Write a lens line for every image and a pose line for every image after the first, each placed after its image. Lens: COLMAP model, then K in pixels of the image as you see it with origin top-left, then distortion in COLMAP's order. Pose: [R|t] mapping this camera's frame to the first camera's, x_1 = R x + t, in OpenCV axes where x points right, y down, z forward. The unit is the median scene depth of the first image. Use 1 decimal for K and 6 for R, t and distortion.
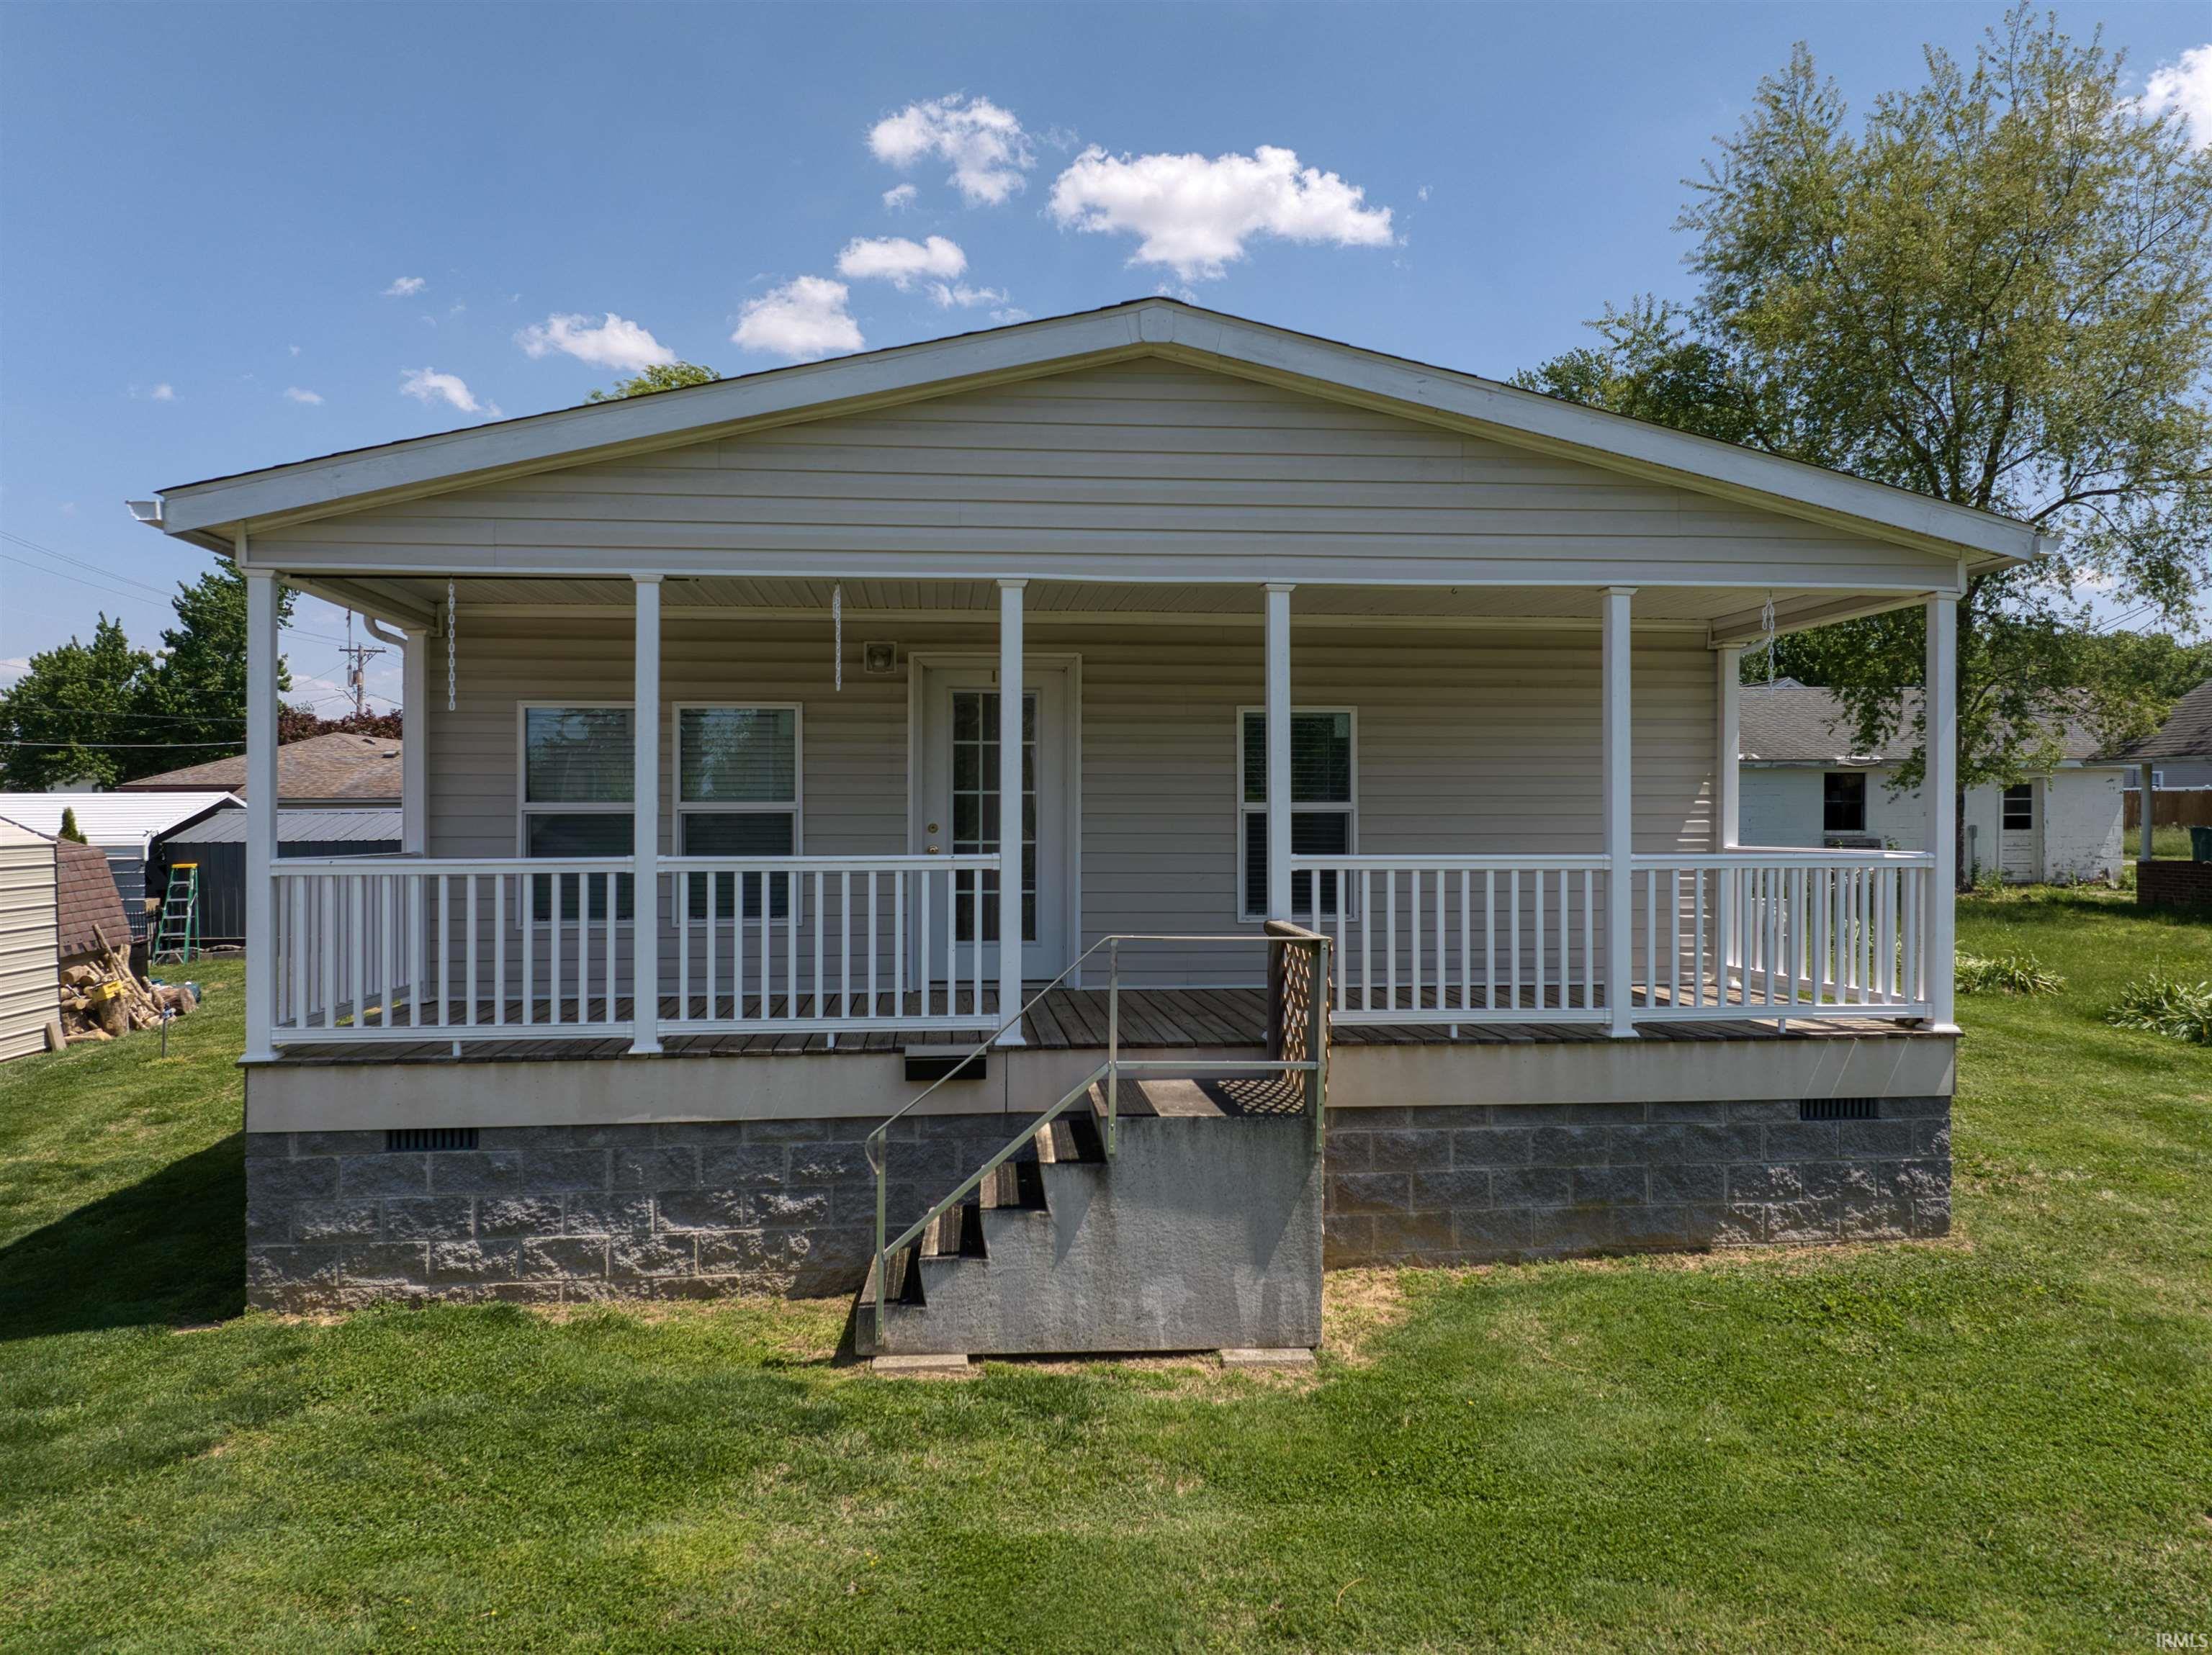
lens RADIAL K [[1571.1, 0, 1106.0], [0, 1571.1, 827.5], [0, 0, 1]] dist [0.026438, -0.048477]
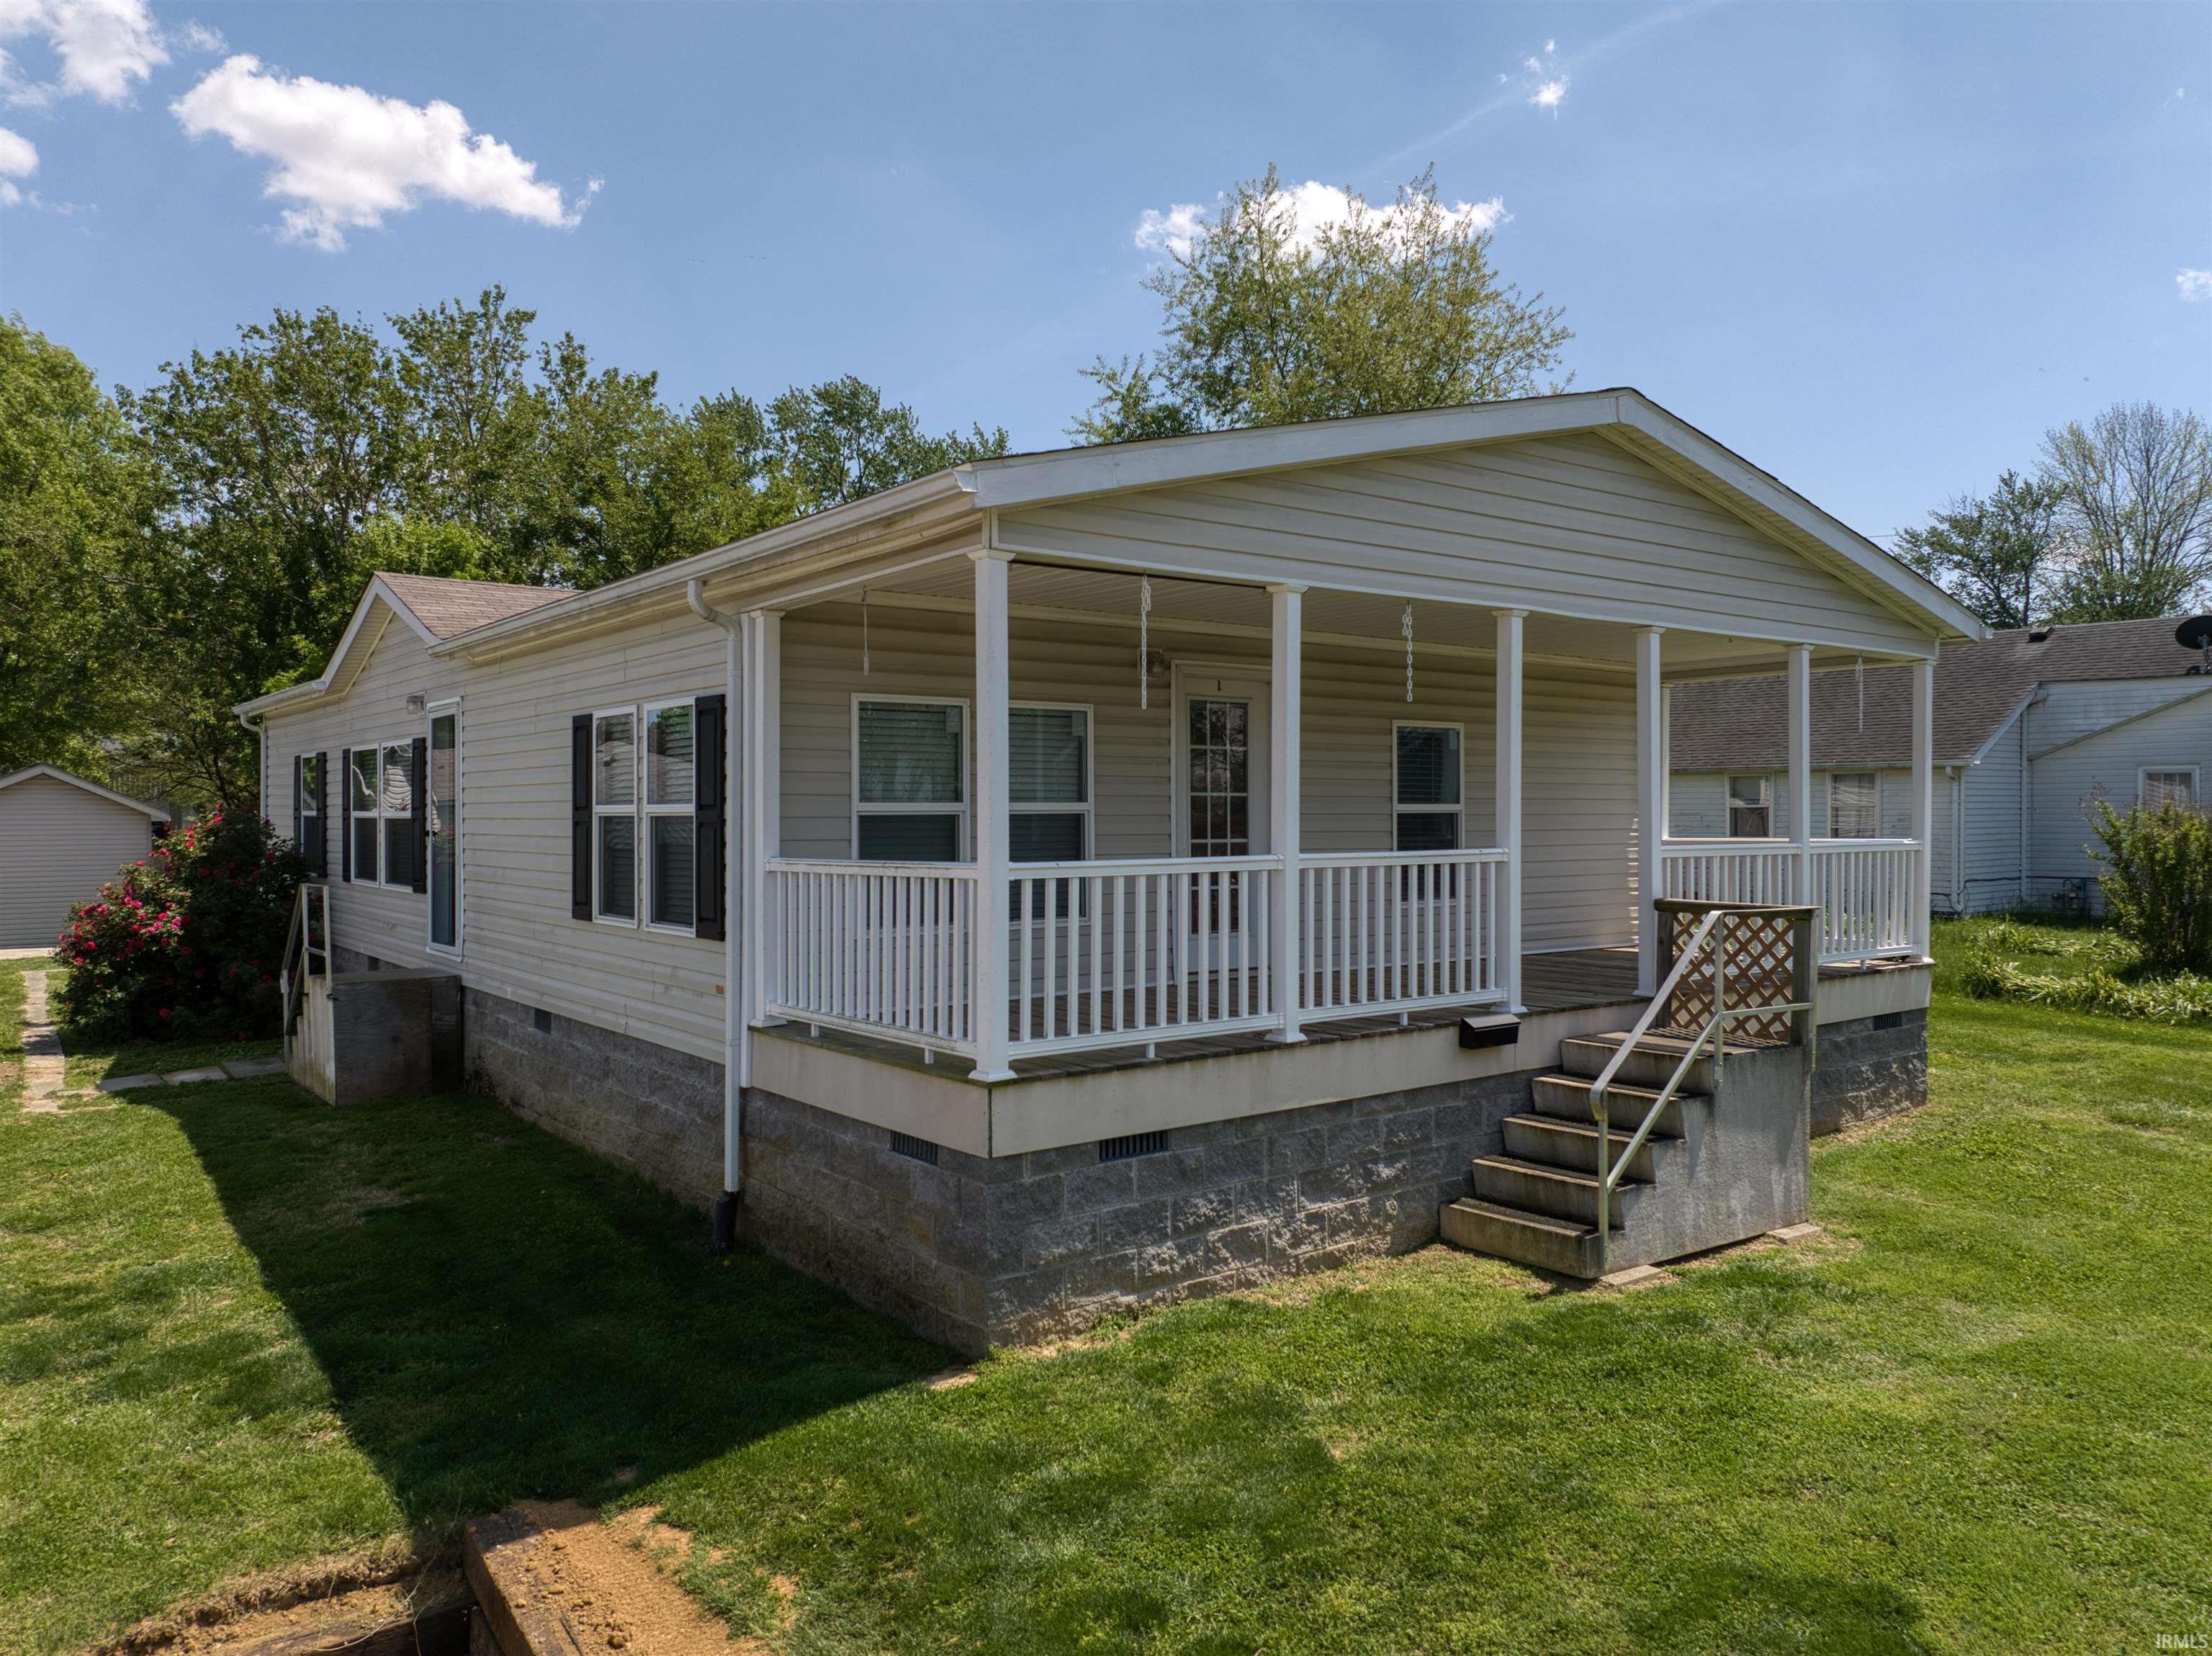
lens RADIAL K [[1573.7, 0, 1098.4], [0, 1573.7, 830.0], [0, 0, 1]] dist [0.001245, 0.000548]
pose [[0.855829, -0.006809, 0.517215, -0.925019], [0.007649, 0.999971, 0.000508, 0.001193], [-0.517203, 0.003521, 0.855855, 0.168597]]
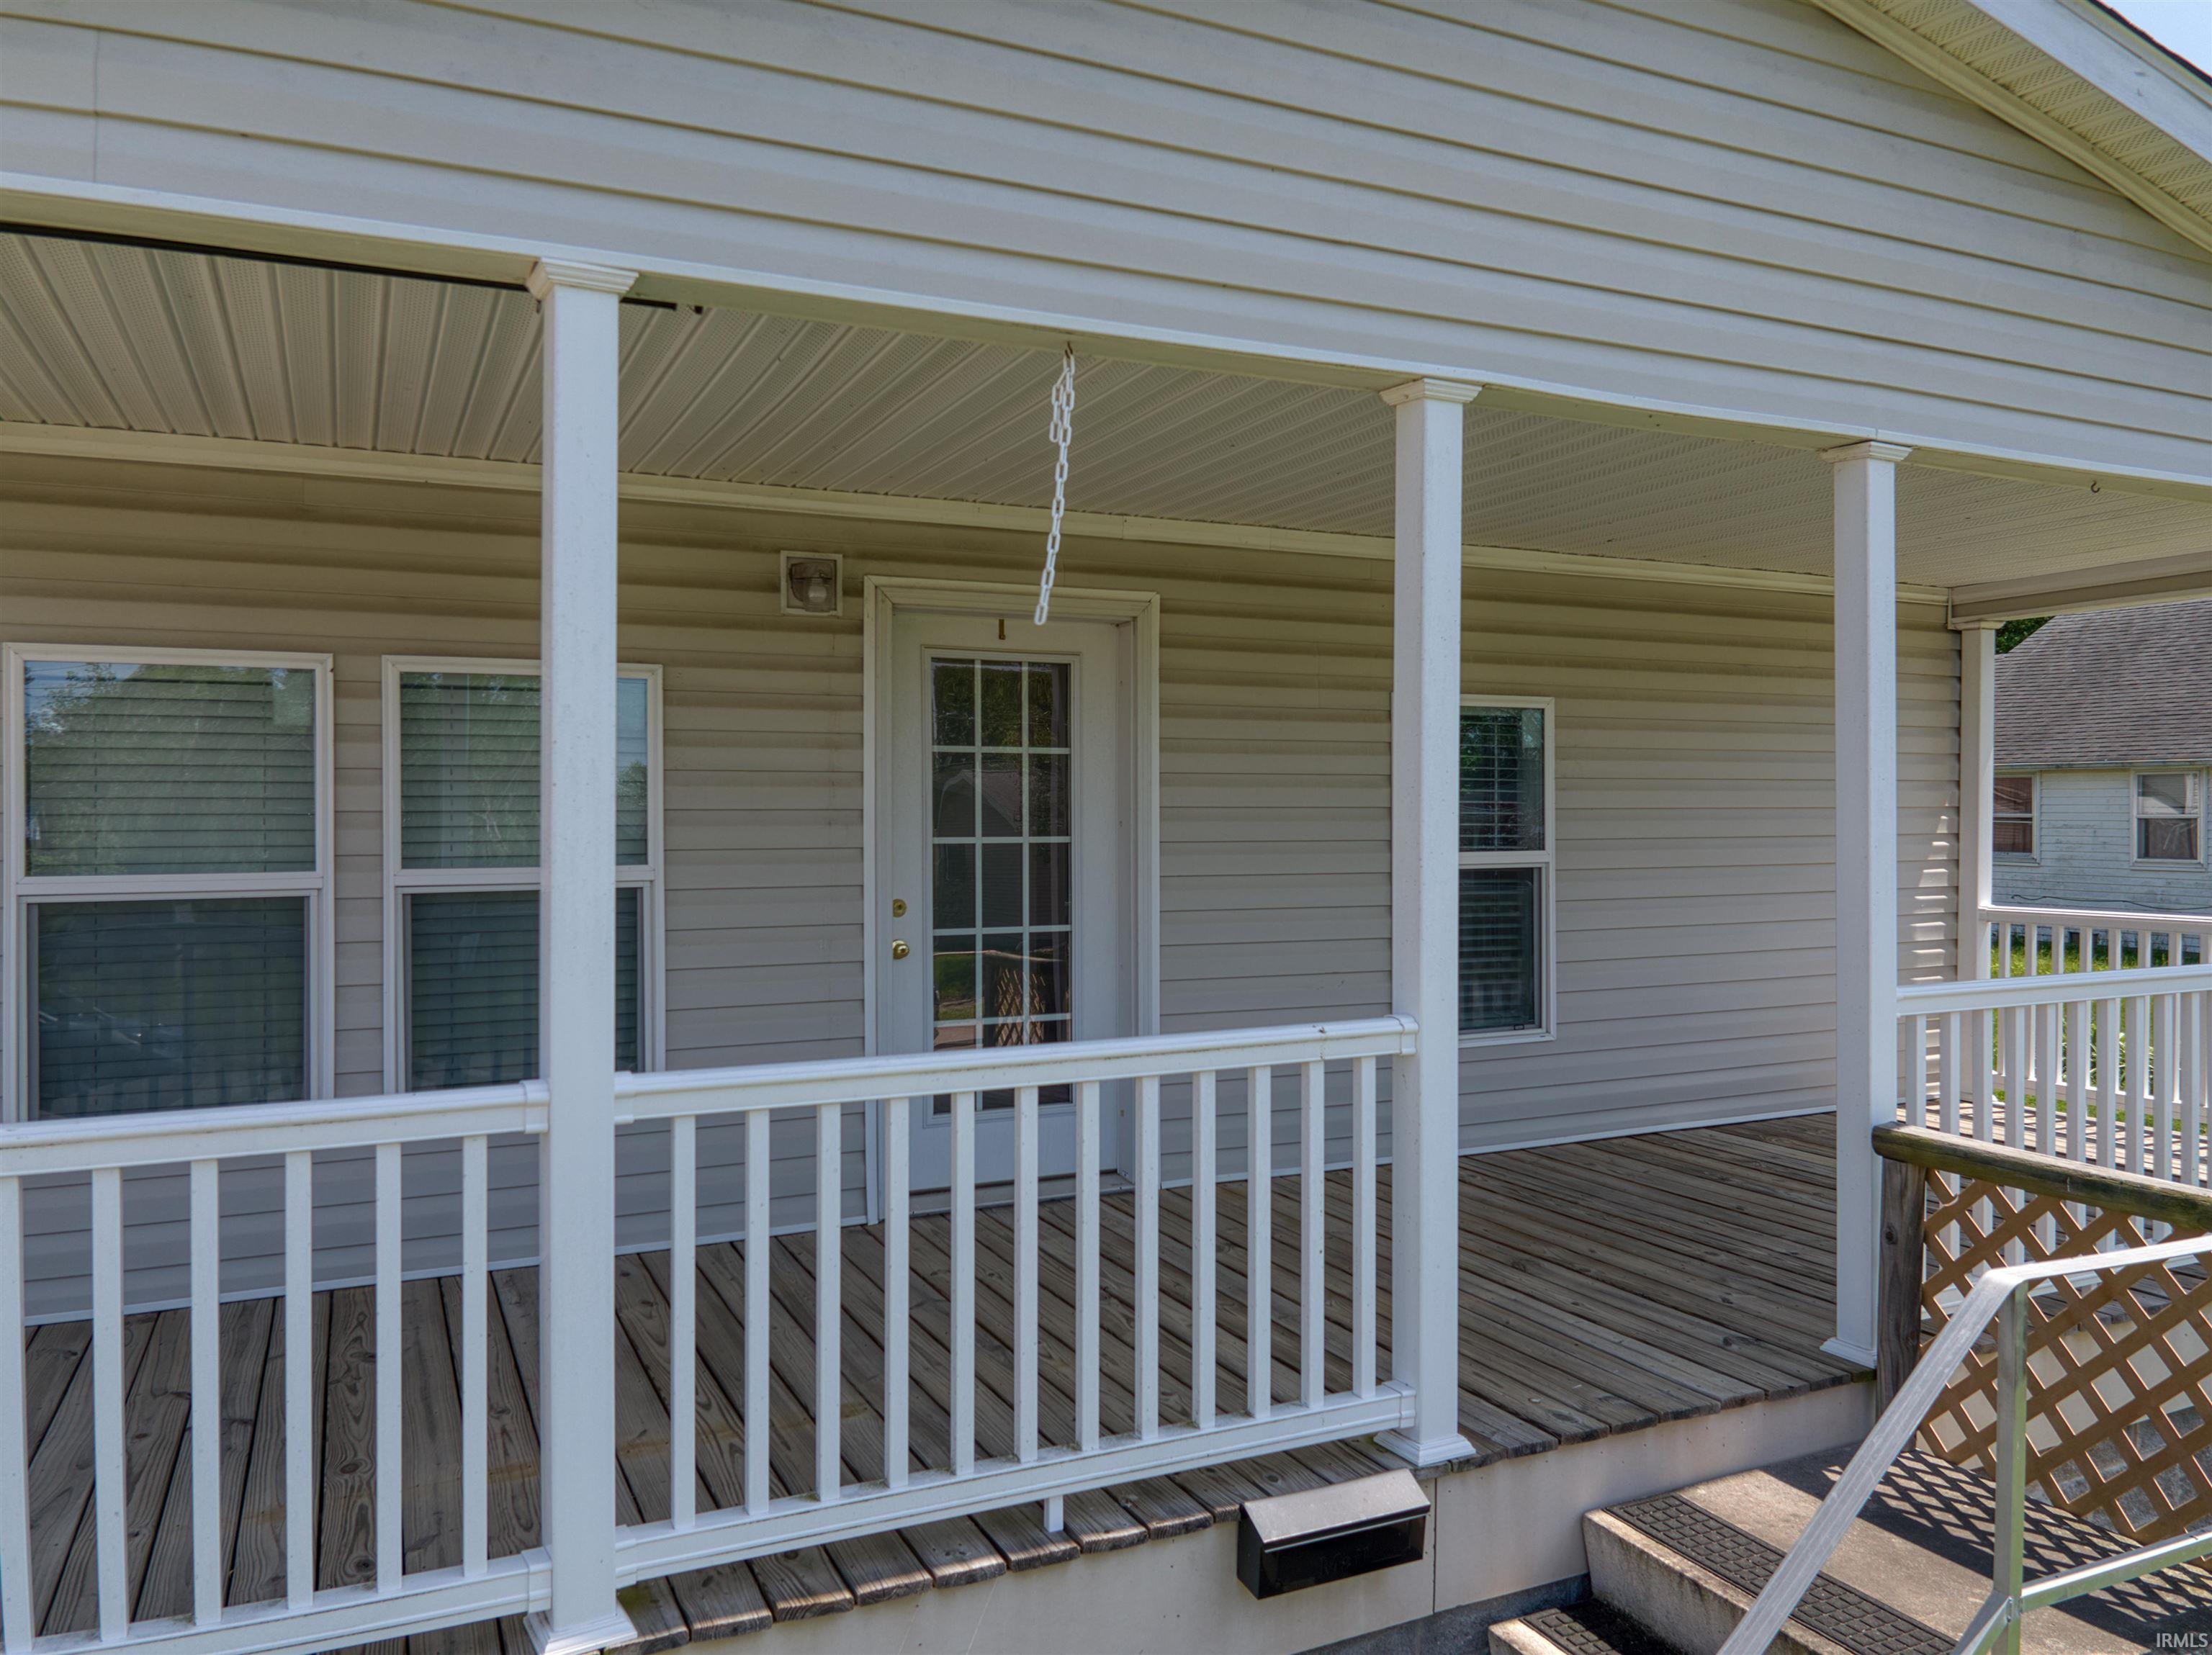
lens RADIAL K [[1571.1, 0, 1106.0], [0, 1571.1, 827.5], [0, 0, 1]] dist [0.026438, -0.048477]
pose [[0.943035, -0.005923, 0.332640, -0.293242], [0.005154, 0.999982, 0.003194, -0.037693], [-0.332653, -0.001298, 0.943048, 0.622133]]
